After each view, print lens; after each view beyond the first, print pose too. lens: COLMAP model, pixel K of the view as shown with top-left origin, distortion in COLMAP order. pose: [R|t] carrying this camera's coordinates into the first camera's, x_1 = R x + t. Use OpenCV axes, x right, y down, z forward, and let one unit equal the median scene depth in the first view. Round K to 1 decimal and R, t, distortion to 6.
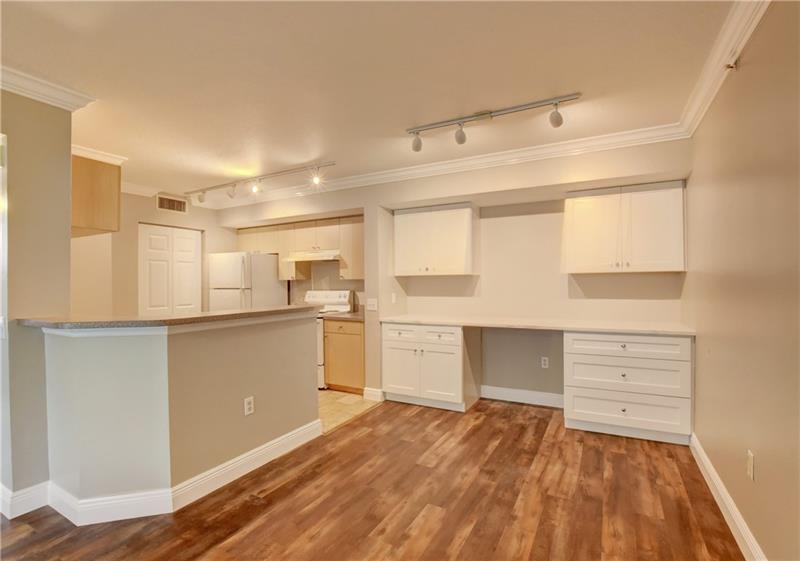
lens RADIAL K [[383.7, 0, 399.9], [0, 383.7, 284.5], [0, 0, 1]] dist [-0.001402, -0.000117]
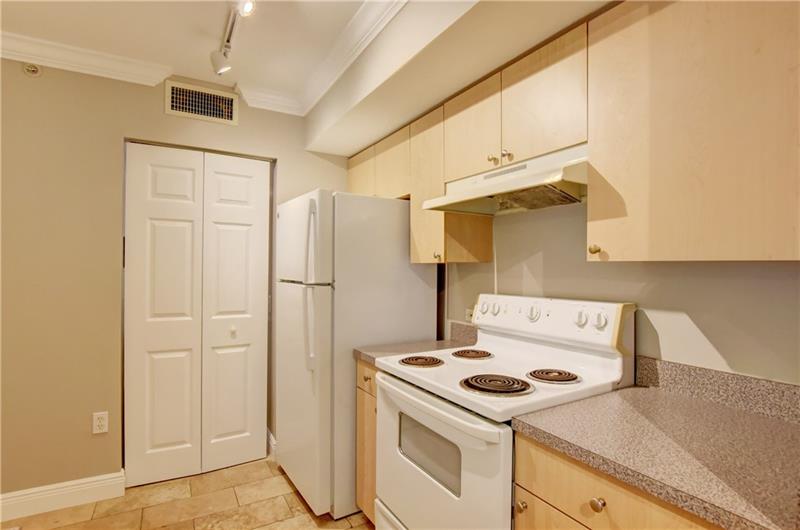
lens RADIAL K [[396.0, 0, 397.9], [0, 396.0, 272.4], [0, 0, 1]] dist [-0.023973, 0.000250]
pose [[0.857207, 0.019784, -0.514592, -0.125146], [-0.015712, 0.999801, 0.012264, -0.007250], [0.514732, -0.002427, 0.857348, 0.690050]]
